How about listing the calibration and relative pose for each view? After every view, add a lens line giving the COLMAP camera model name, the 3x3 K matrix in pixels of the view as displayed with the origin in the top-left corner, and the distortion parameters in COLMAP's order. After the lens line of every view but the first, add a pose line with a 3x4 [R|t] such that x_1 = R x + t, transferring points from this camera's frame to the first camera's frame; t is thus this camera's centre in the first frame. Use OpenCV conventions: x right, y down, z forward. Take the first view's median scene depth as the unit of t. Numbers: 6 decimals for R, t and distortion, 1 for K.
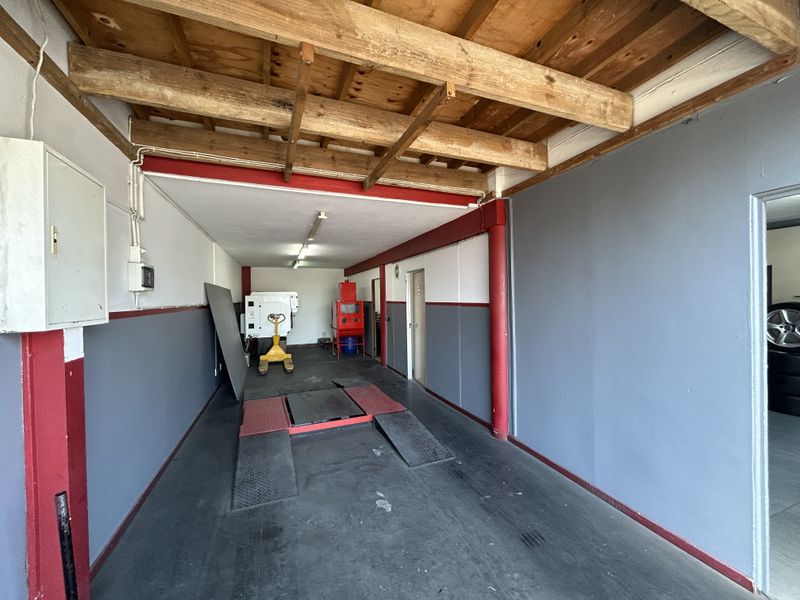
lens RADIAL K [[323.4, 0, 399.9], [0, 323.4, 299.1], [0, 0, 1]] dist [-0.000122, 0.000400]
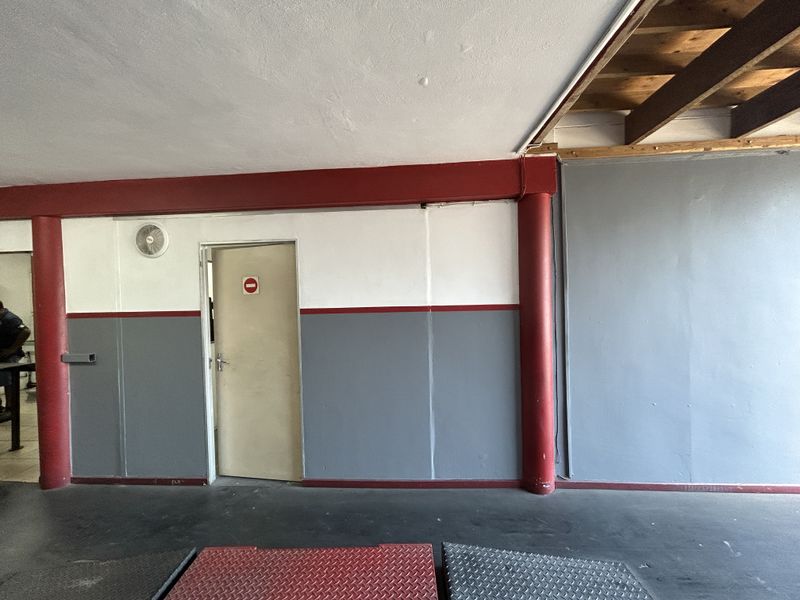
lens RADIAL K [[323.4, 0, 396.6], [0, 323.4, 299.8], [0, 0, 1]] dist [-0.000122, 0.000400]
pose [[0.412058, -0.007181, 0.911130, -0.383717], [0.022013, 0.999756, -0.002075, -0.000819], [-0.910892, 0.020912, 0.412115, 0.805055]]
